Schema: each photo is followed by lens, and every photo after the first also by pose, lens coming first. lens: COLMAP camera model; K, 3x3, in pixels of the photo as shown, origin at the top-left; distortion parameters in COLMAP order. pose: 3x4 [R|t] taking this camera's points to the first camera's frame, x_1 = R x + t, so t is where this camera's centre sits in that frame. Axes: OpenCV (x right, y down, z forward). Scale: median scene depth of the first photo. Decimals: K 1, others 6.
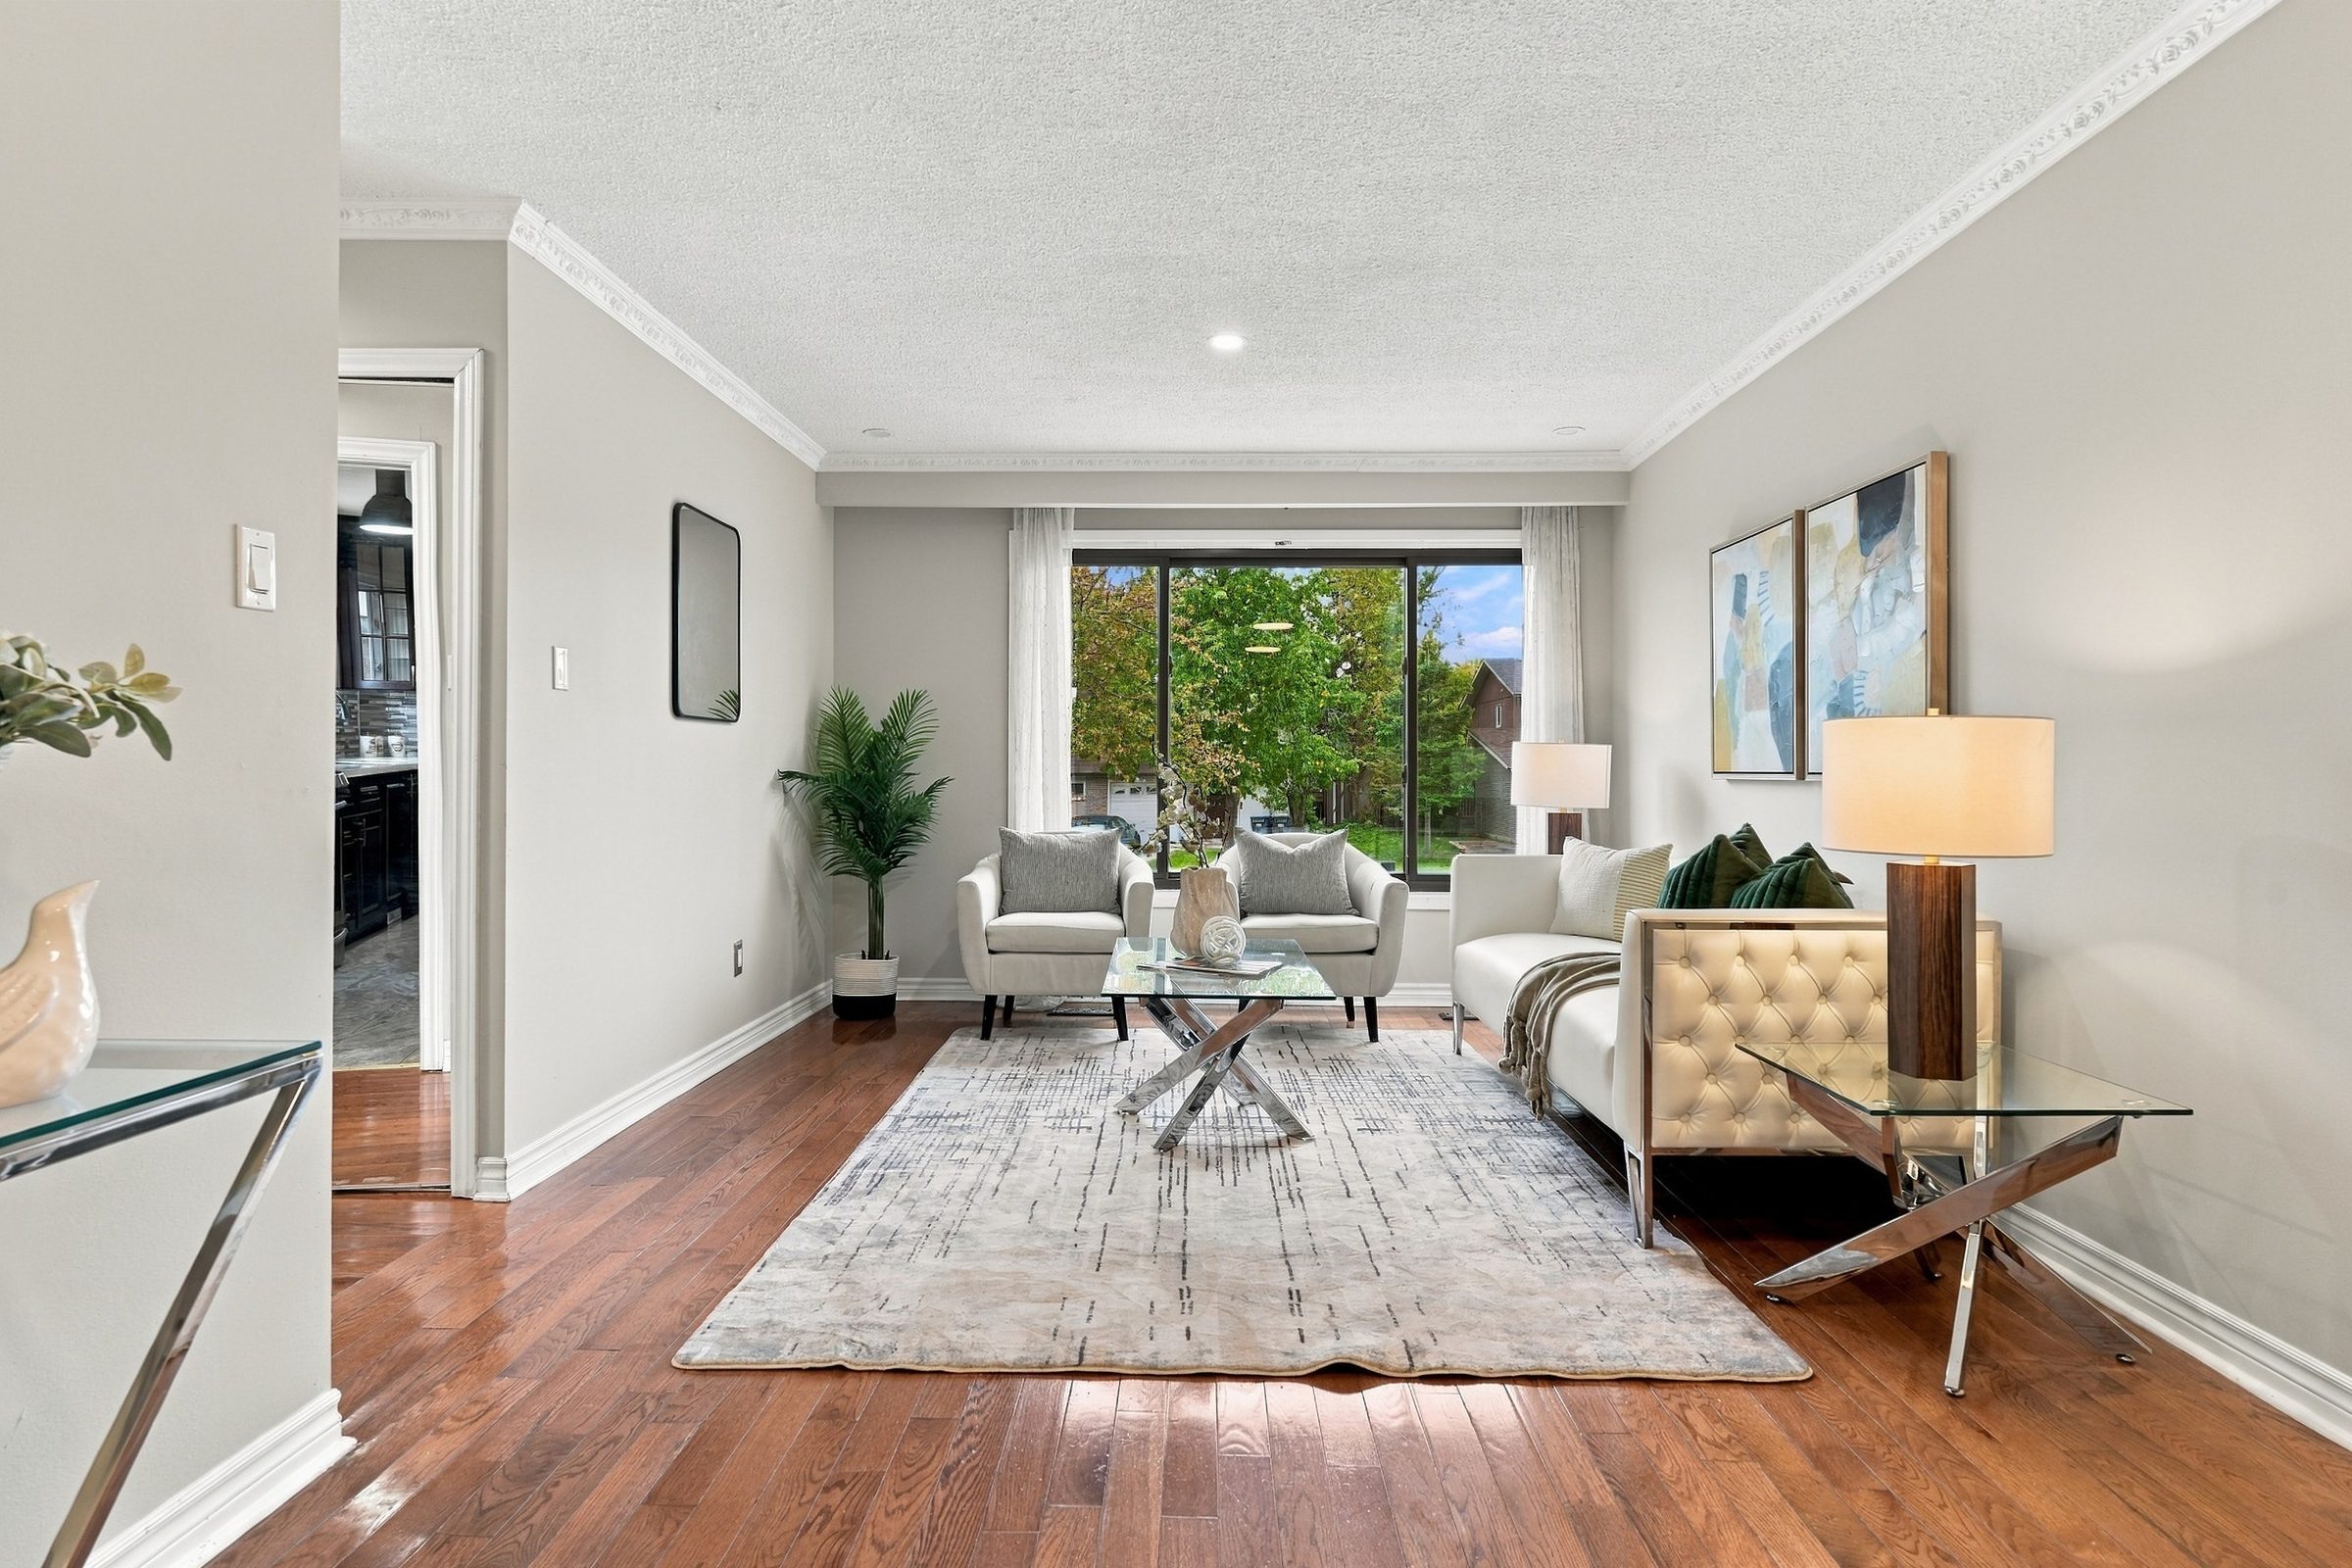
lens RADIAL K [[1296.9, 0, 1168.4], [0, 1296.9, 776.2], [0, 0, 1]] dist [0.001004, -0.000671]
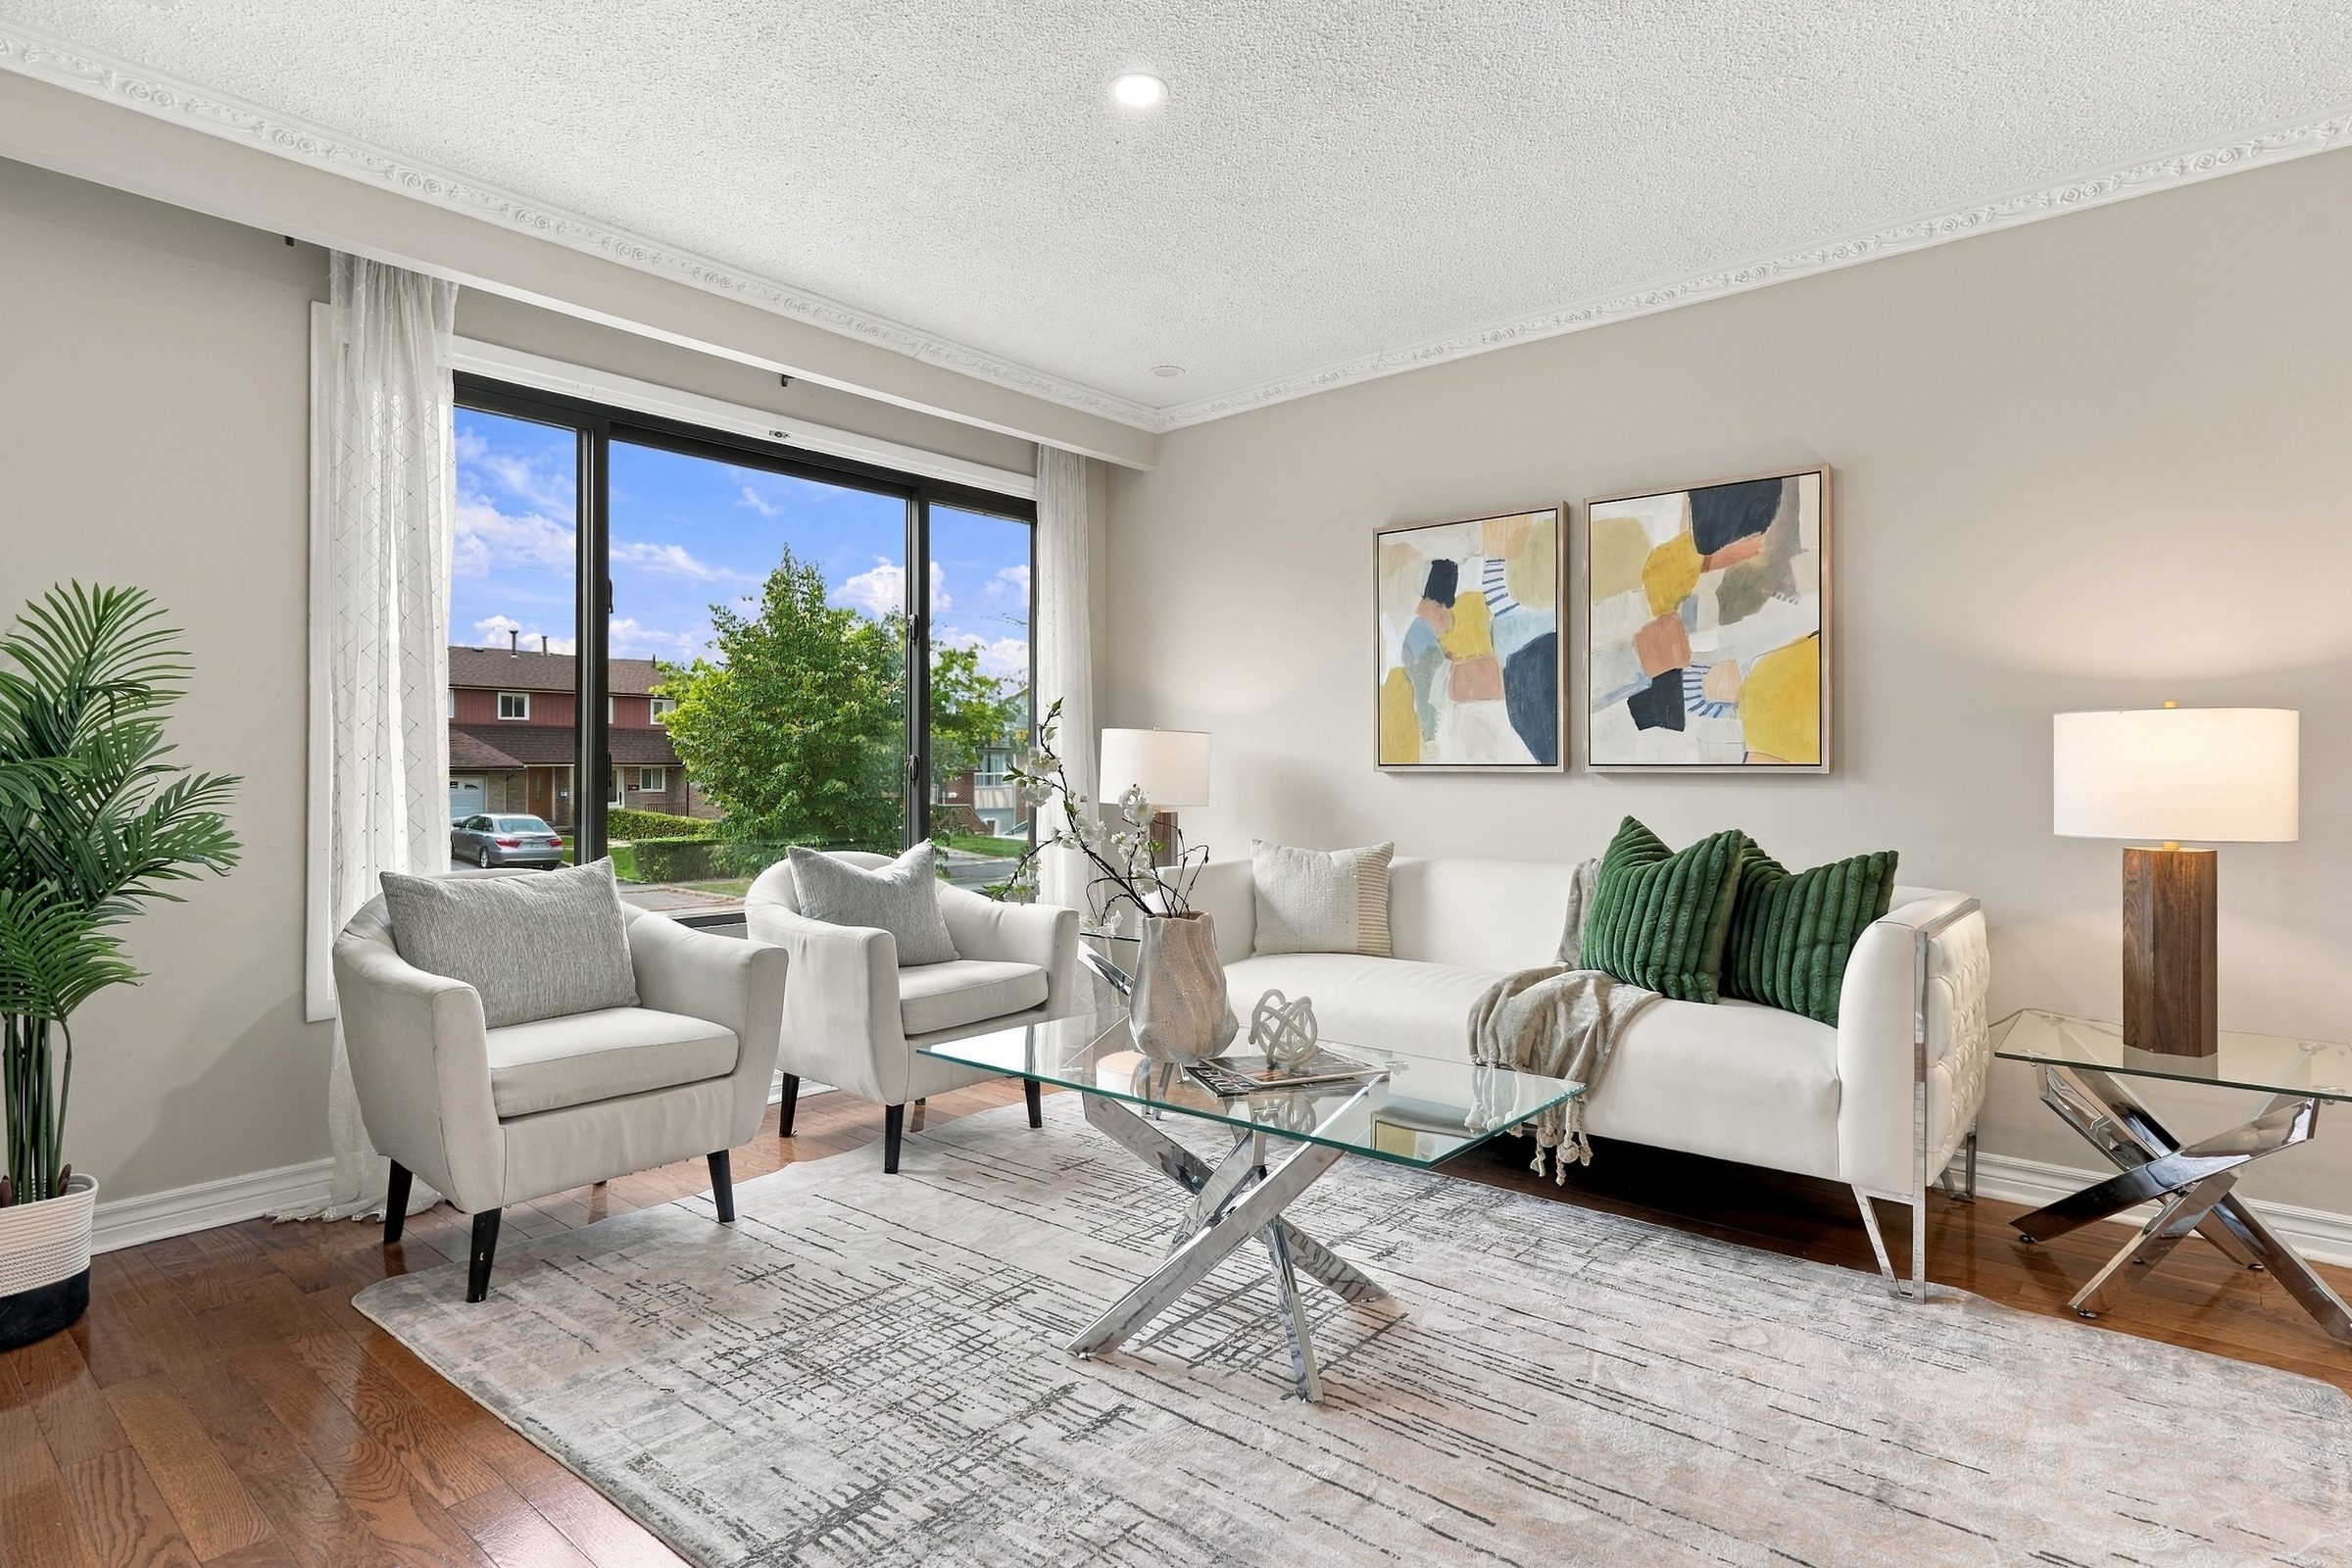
lens RADIAL K [[1238.2, 0, 1191.3], [0, 1238.2, 760.4], [0, 0, 1]] dist [0.014311, -0.000153]
pose [[0.625625, 0.008440, 0.780078, -0.446797], [0.000806, 0.999934, -0.011465, 0.004707], [-0.780124, 0.007802, 0.625577, 0.638023]]
